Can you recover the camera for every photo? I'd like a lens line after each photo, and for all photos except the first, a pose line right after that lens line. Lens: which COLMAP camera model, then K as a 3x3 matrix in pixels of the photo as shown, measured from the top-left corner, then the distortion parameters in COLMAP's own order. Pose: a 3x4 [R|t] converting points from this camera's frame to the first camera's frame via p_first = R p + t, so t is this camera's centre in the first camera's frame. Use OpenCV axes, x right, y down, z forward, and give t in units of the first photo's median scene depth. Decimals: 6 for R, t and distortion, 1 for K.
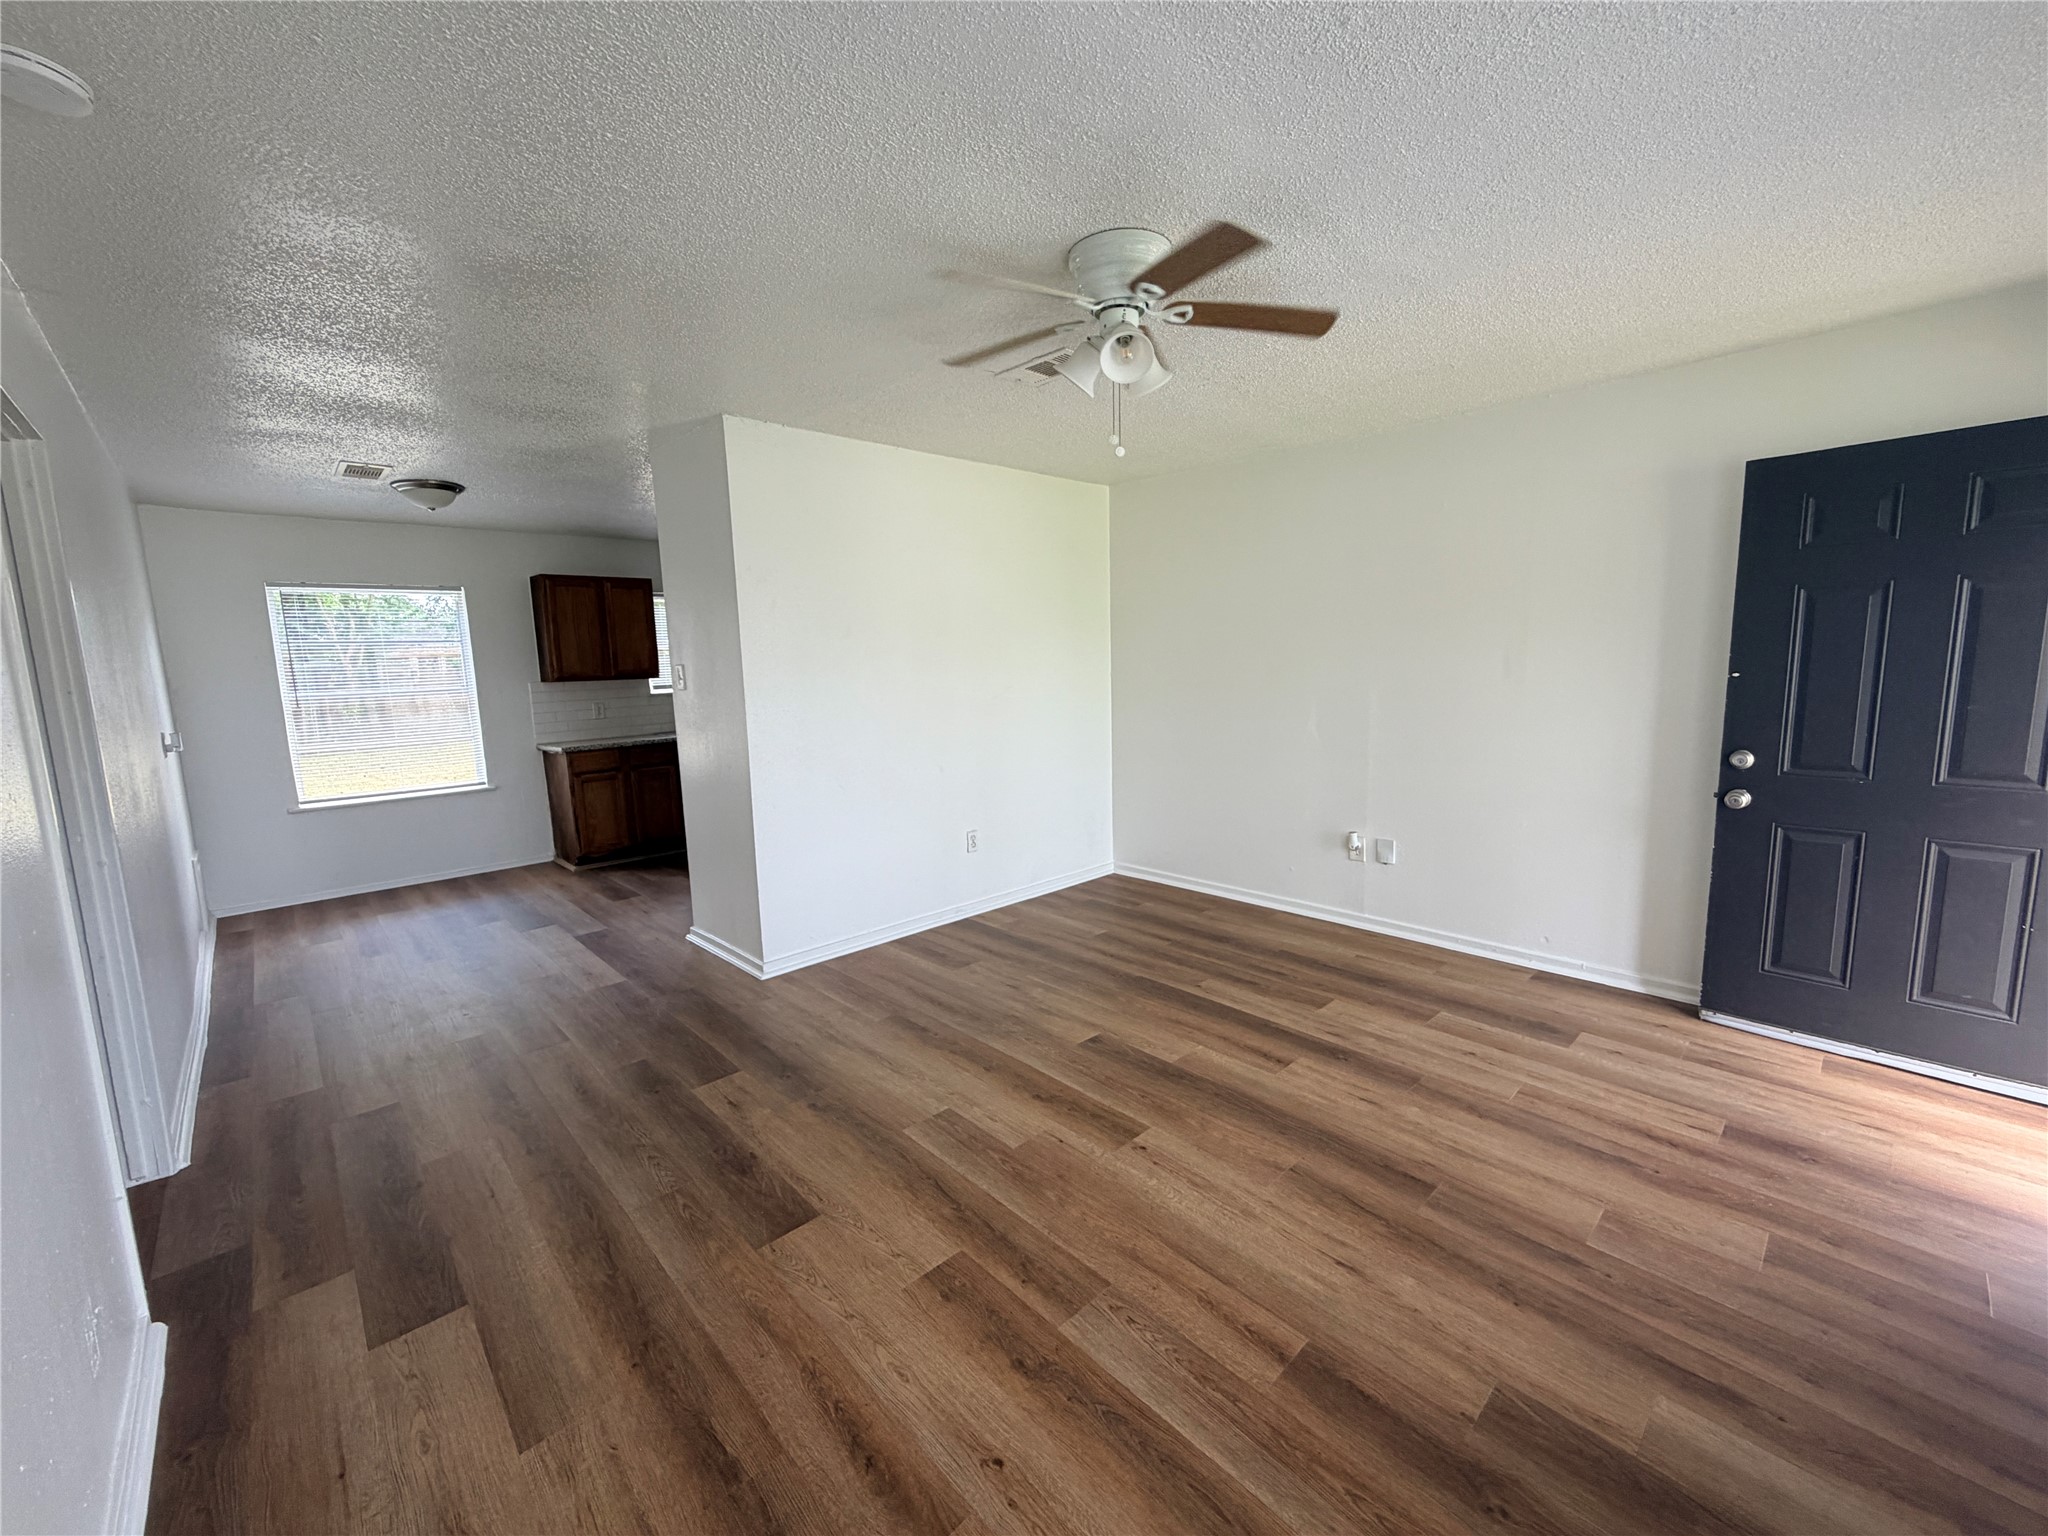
lens RADIAL K [[817.4, 0, 1019.7], [0, 817.4, 768.0], [0, 0, 1]] dist [0.000125, 0.000244]
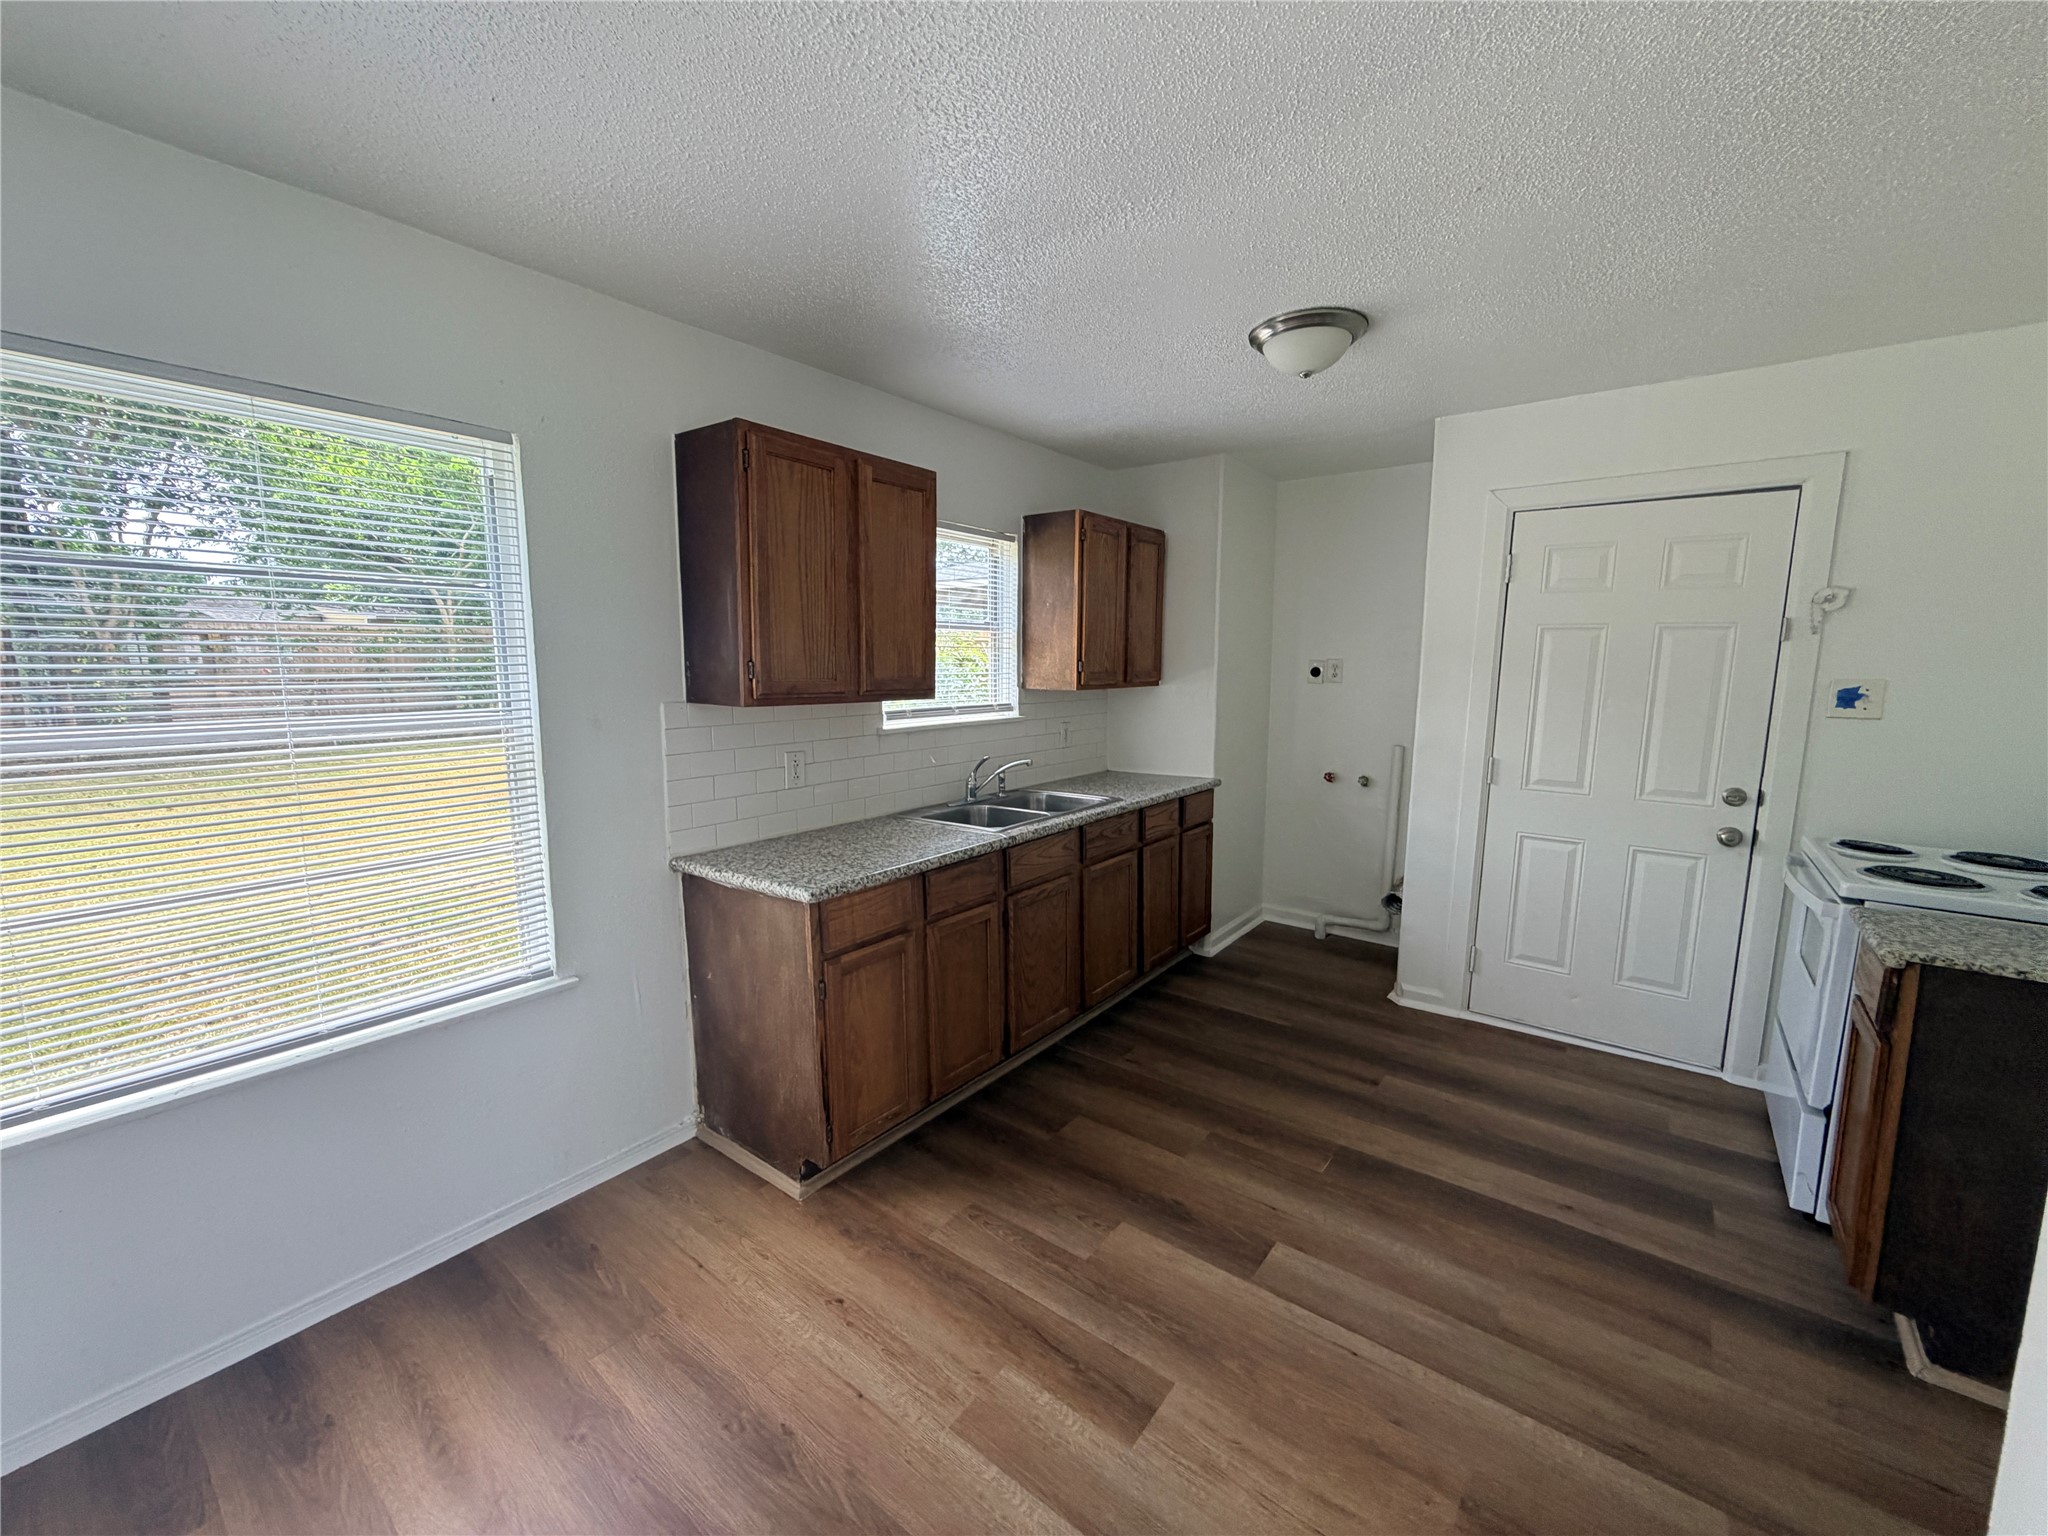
lens RADIAL K [[817.4, 0, 1019.7], [0, 817.4, 768.0], [0, 0, 1]] dist [0.000125, 0.000244]
pose [[0.987375, 0.016193, 0.157569, -0.897974], [-0.014966, 0.999848, -0.008968, -0.133131], [-0.157691, 0.006497, 0.987467, 1.066924]]
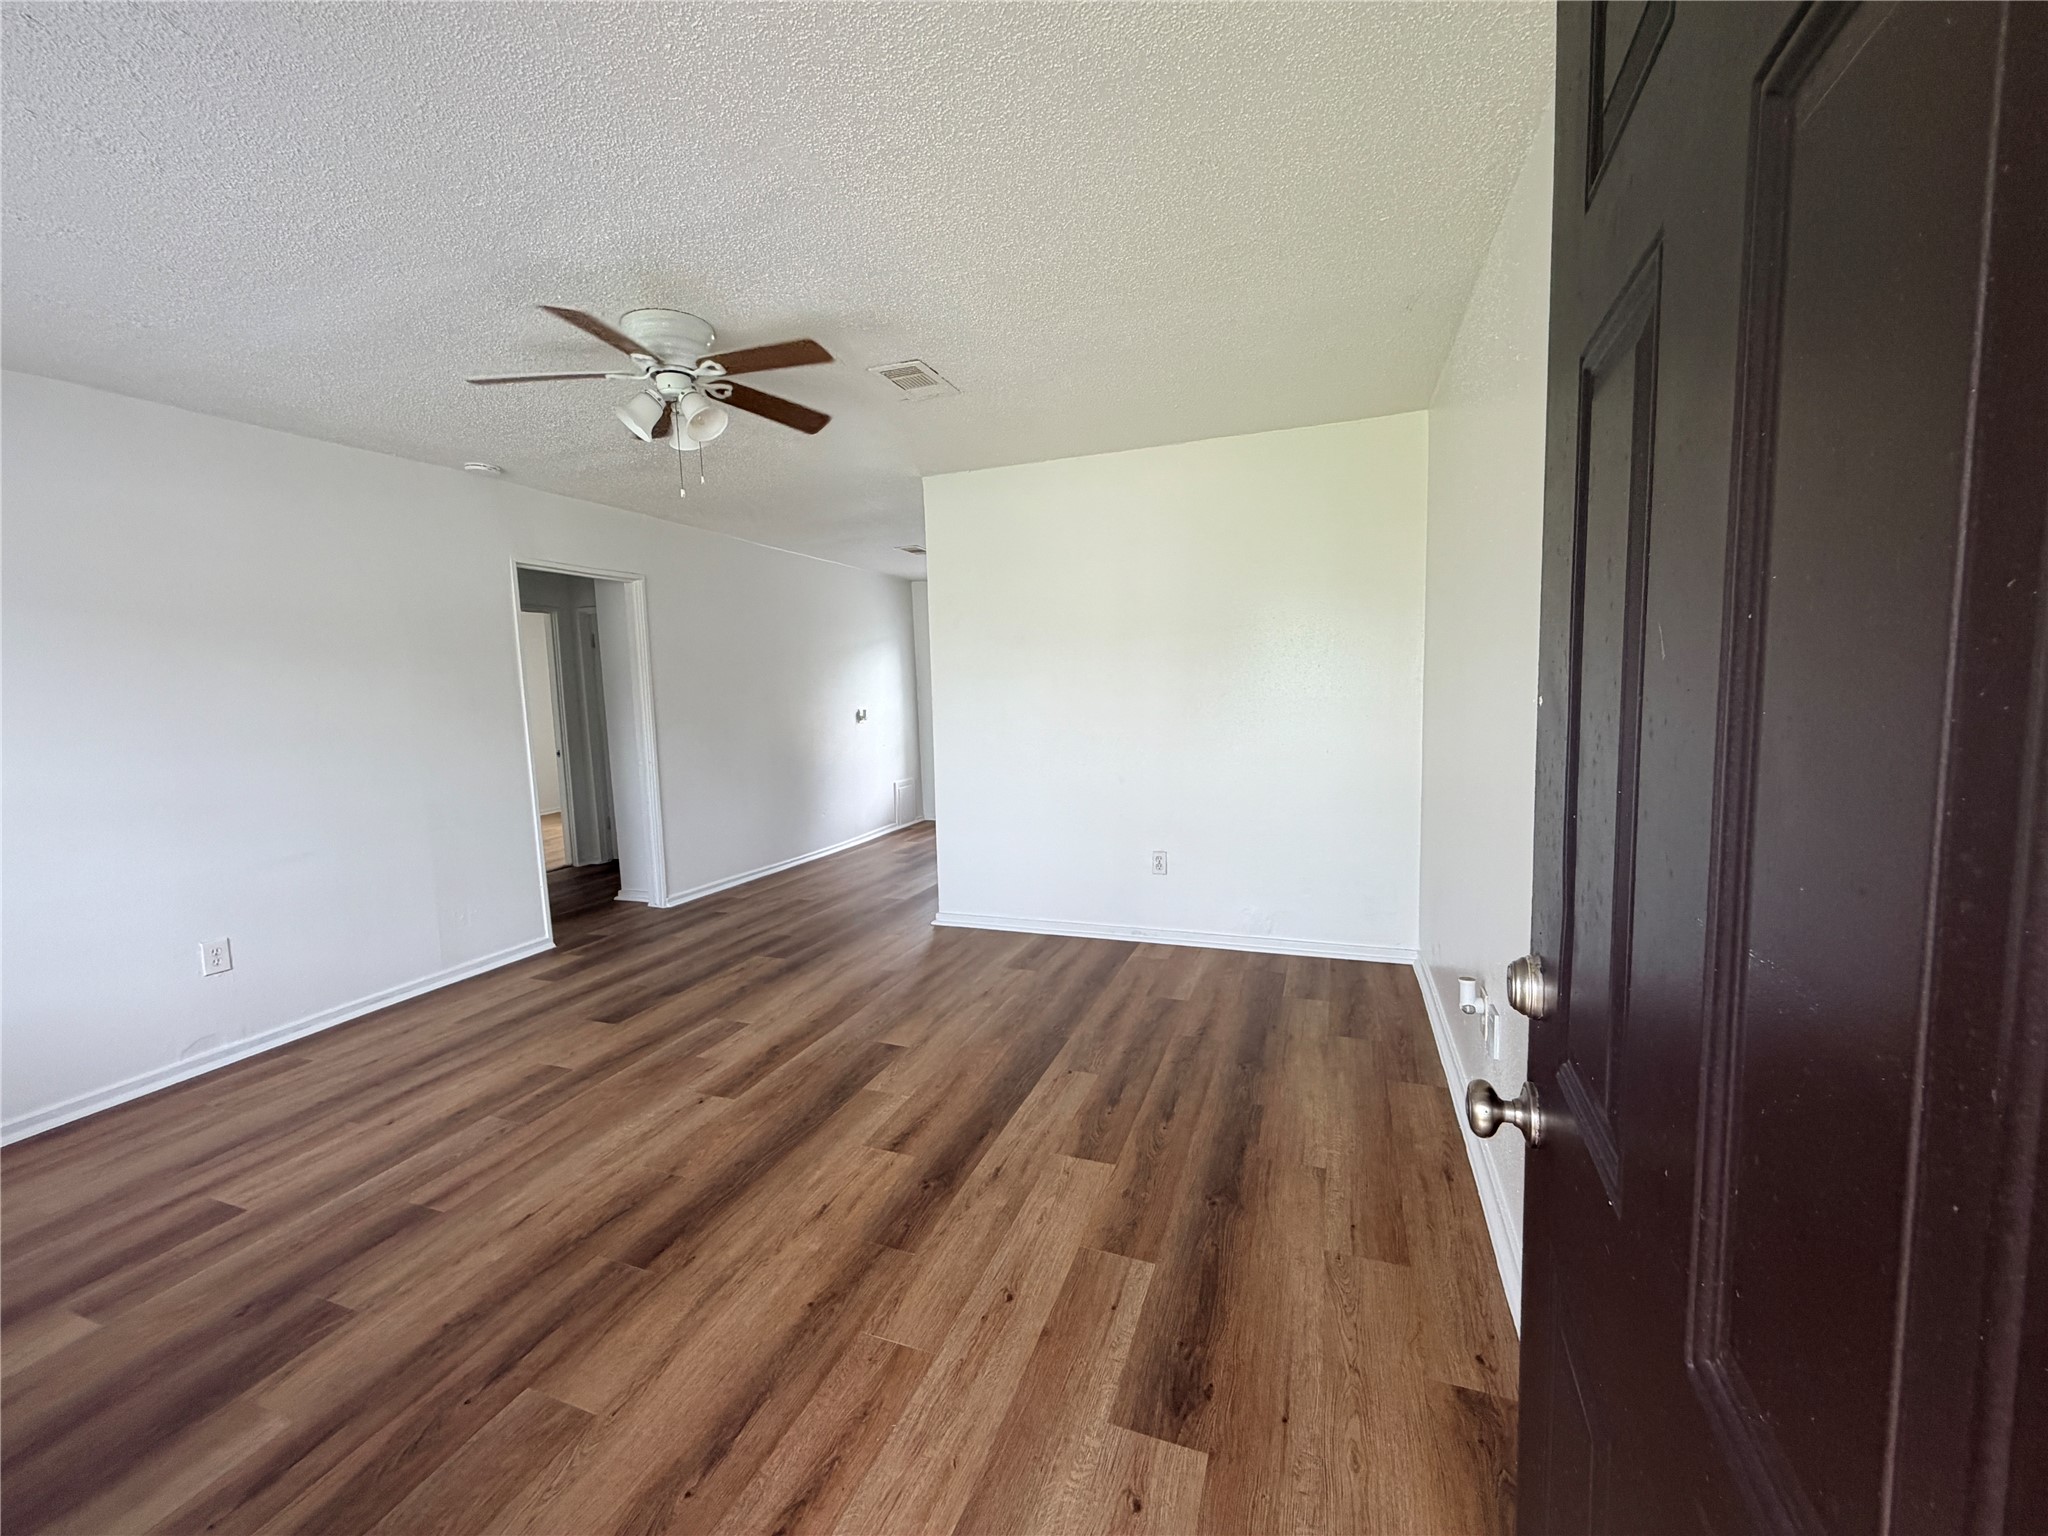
lens RADIAL K [[817.6, 0, 1018.9], [0, 817.6, 768.0], [0, 0, 1]] dist [-0.000732, 0.000278]
pose [[0.437394, 0.099755, -0.893720, 0.928315], [-0.101380, 0.992963, 0.061216, -0.075429], [0.893537, 0.063830, 0.444429, 0.612946]]
